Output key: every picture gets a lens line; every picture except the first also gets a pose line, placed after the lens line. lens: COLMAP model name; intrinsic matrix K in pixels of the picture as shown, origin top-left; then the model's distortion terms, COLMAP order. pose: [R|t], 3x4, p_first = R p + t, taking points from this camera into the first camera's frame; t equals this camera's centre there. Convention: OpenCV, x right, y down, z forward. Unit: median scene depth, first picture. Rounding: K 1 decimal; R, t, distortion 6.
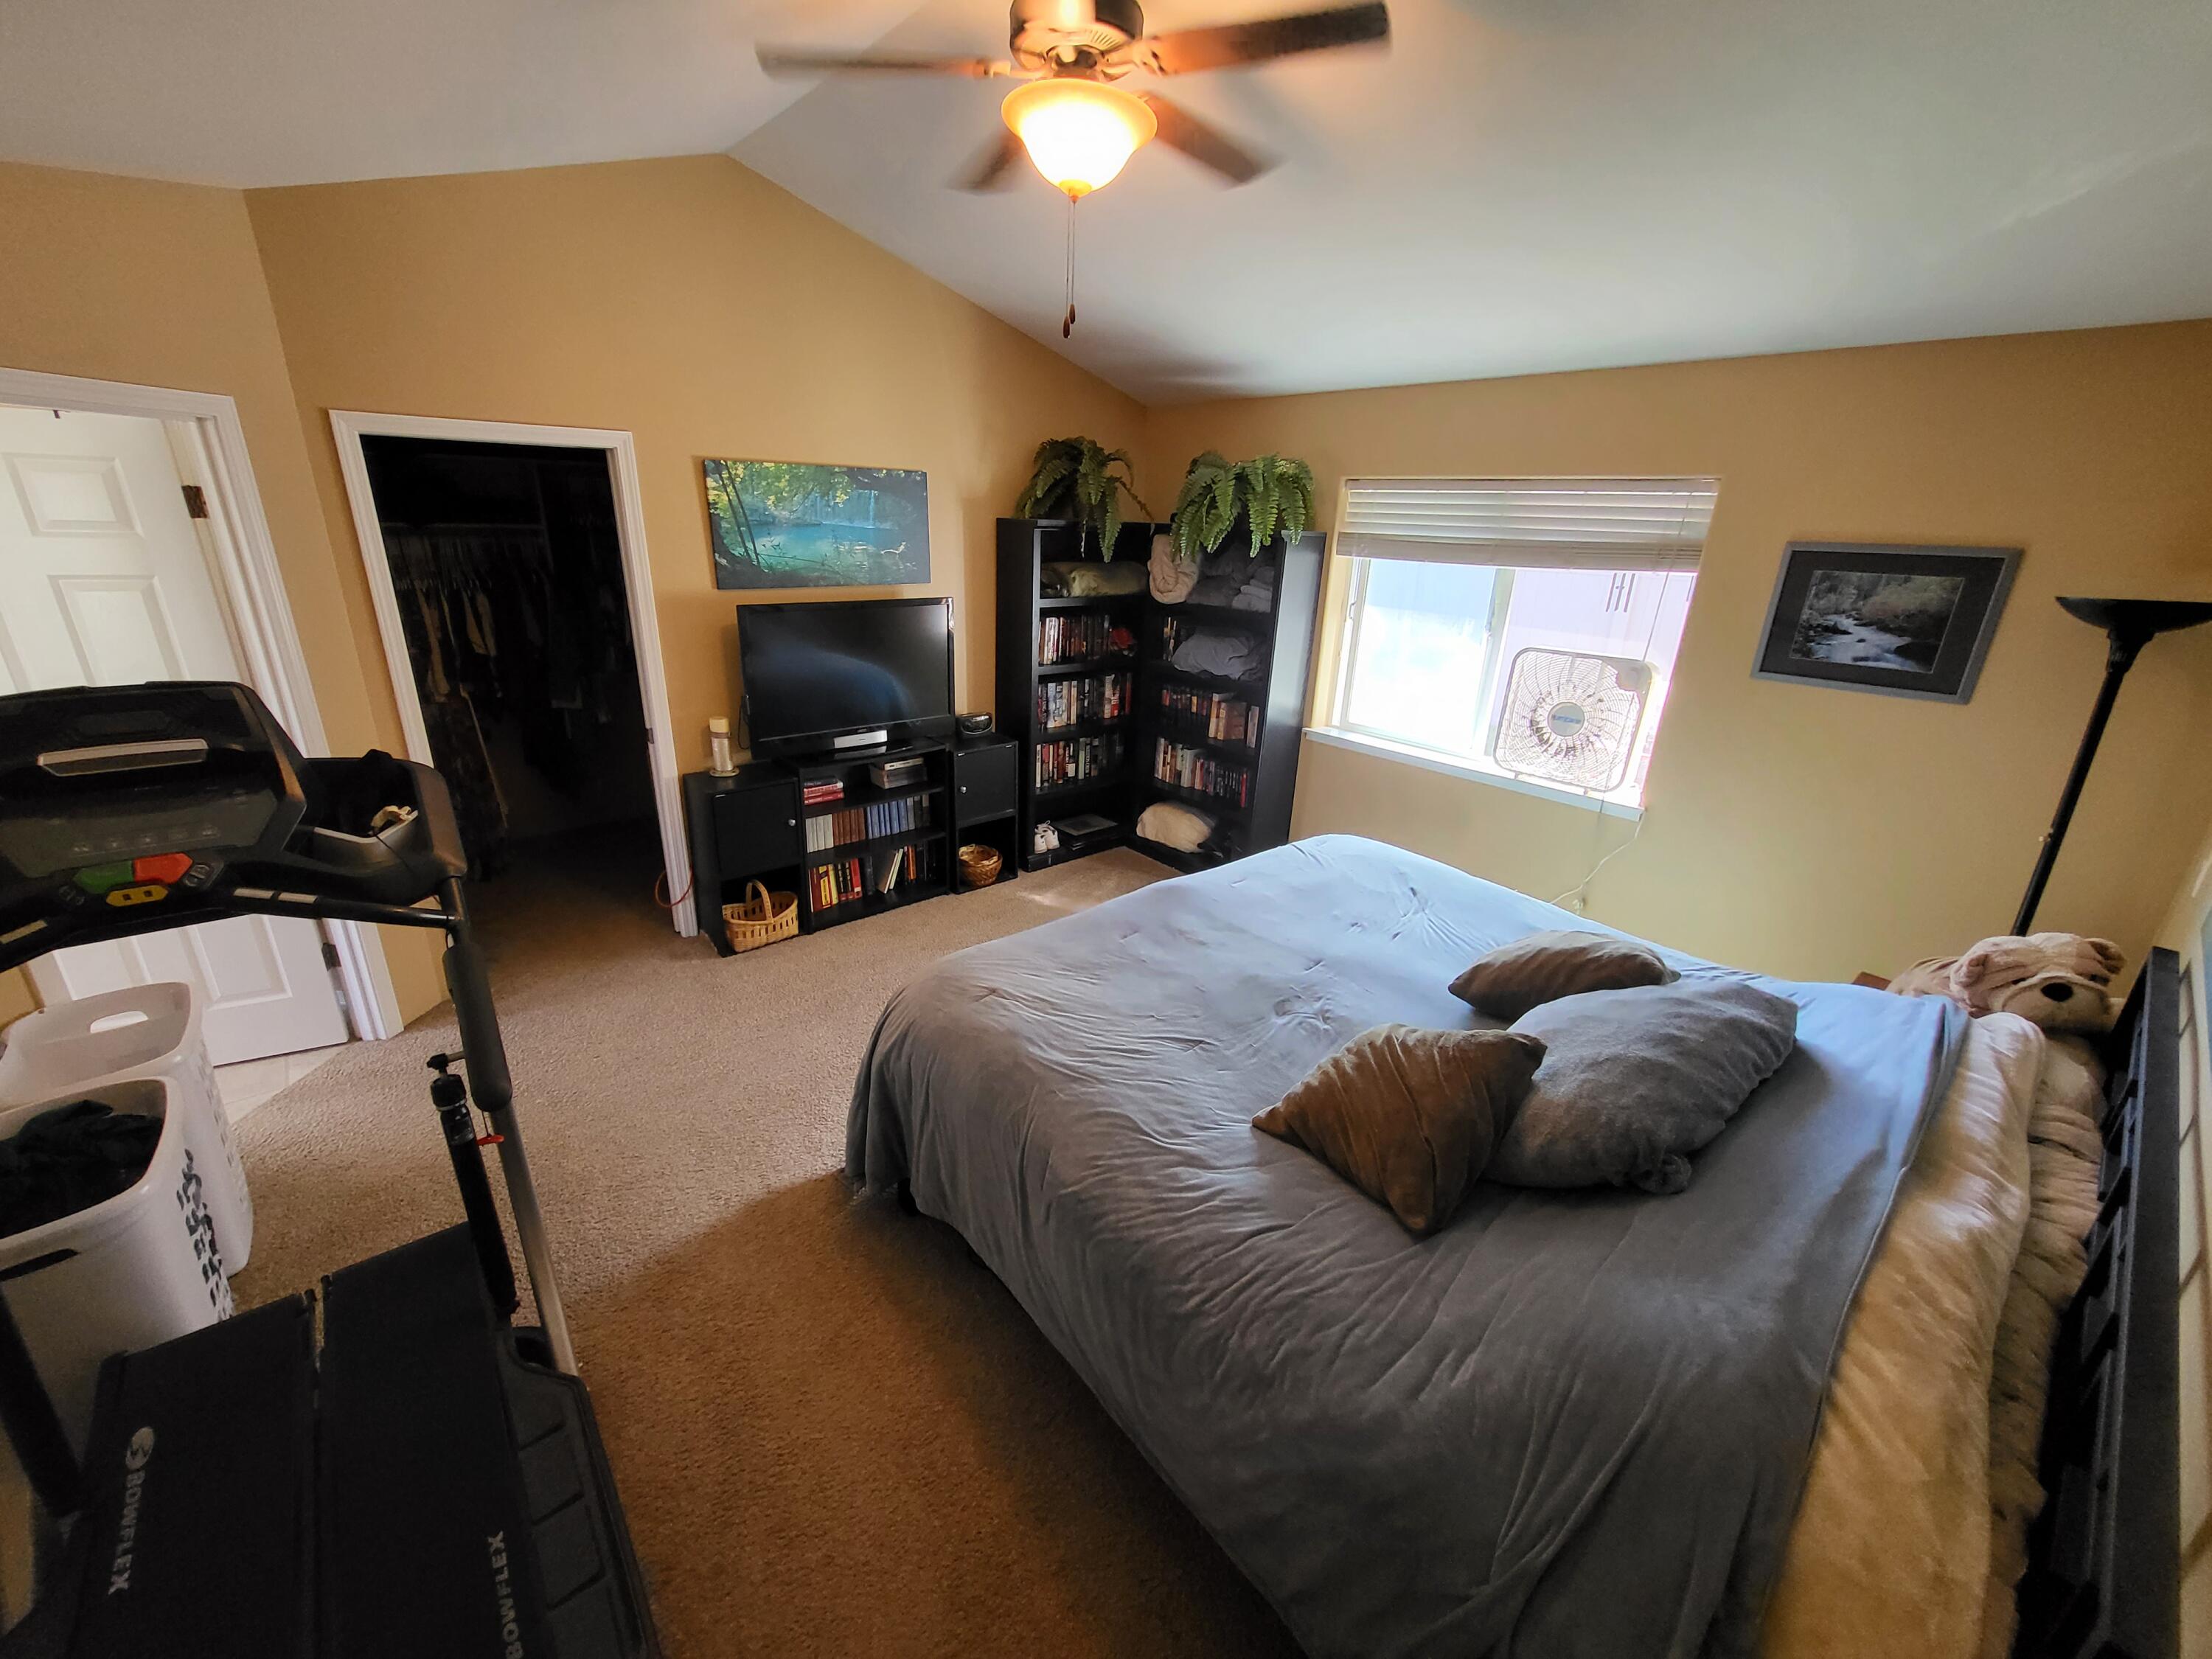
lens RADIAL K [[878.1, 0, 1106.7], [0, 878.1, 833.7], [0, 0, 1]] dist [0.003692, -0.001782]
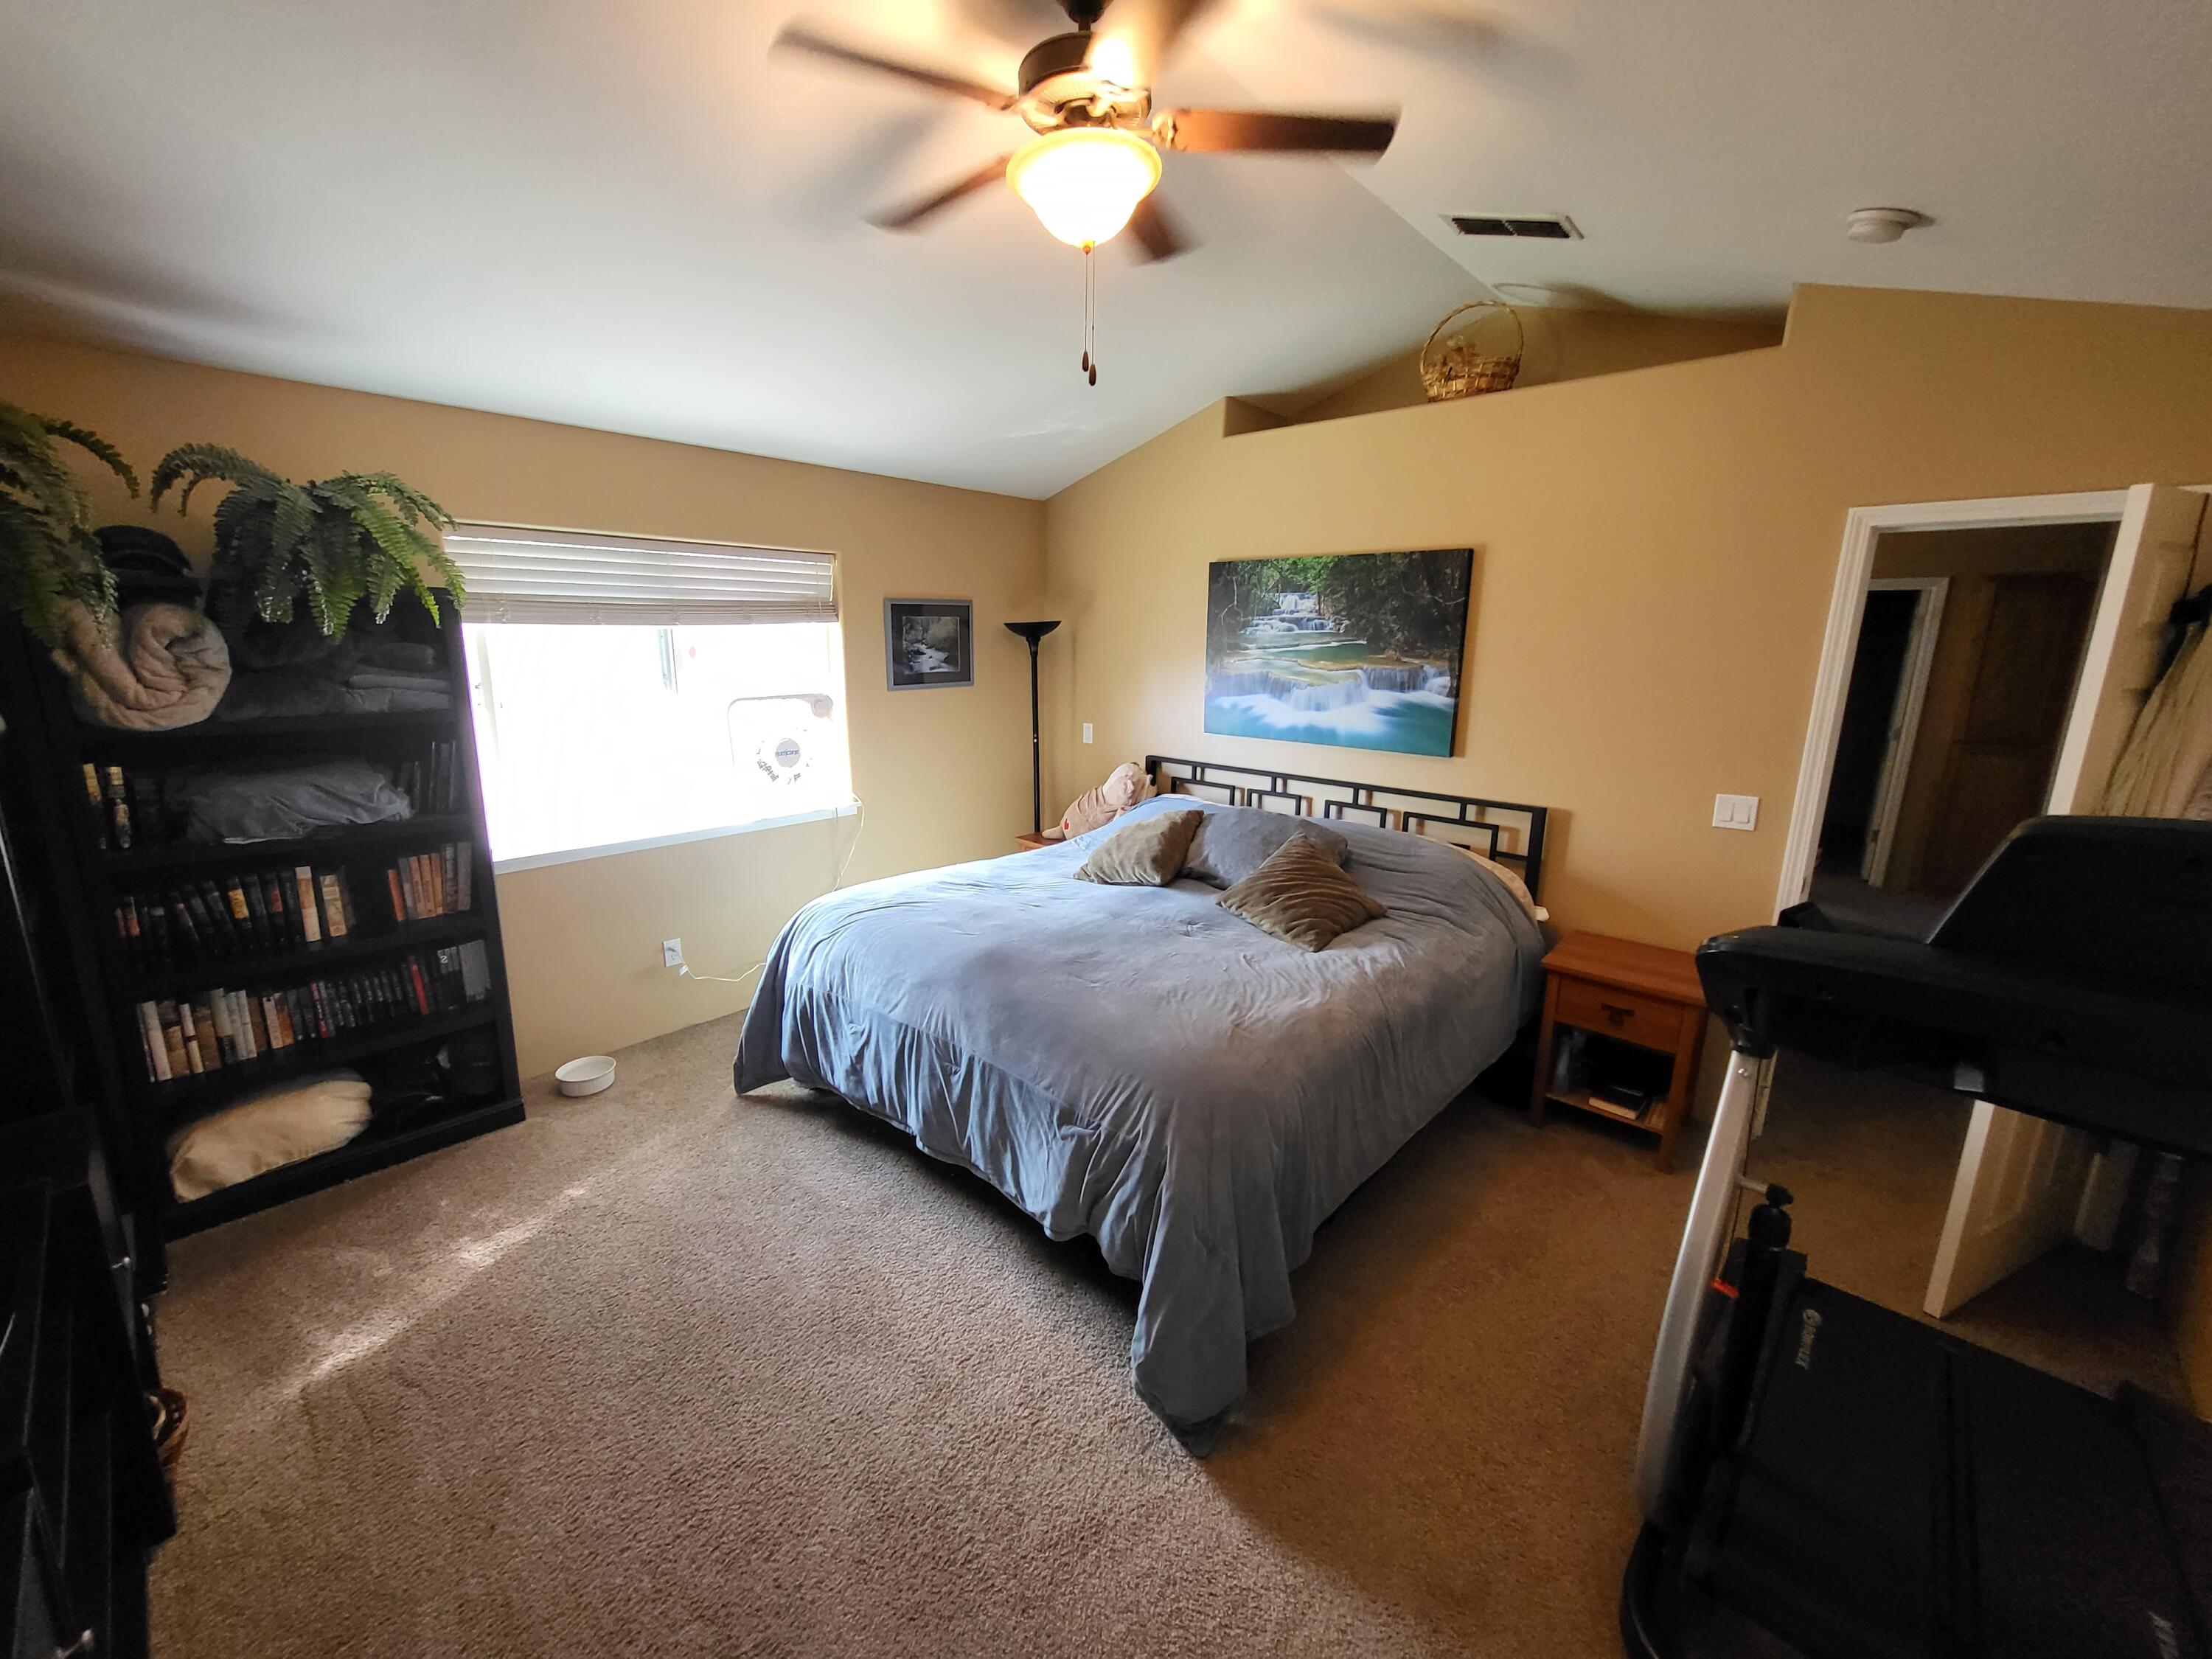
lens RADIAL K [[878.1, 0, 1104.9], [0, 878.1, 820.5], [0, 0, 1]] dist [0.003692, -0.001782]
pose [[-0.119216, -0.252050, 0.960343, -0.655088], [0.324282, 0.904312, 0.277600, -0.238225], [-0.938418, 0.344516, -0.026073, 0.687521]]
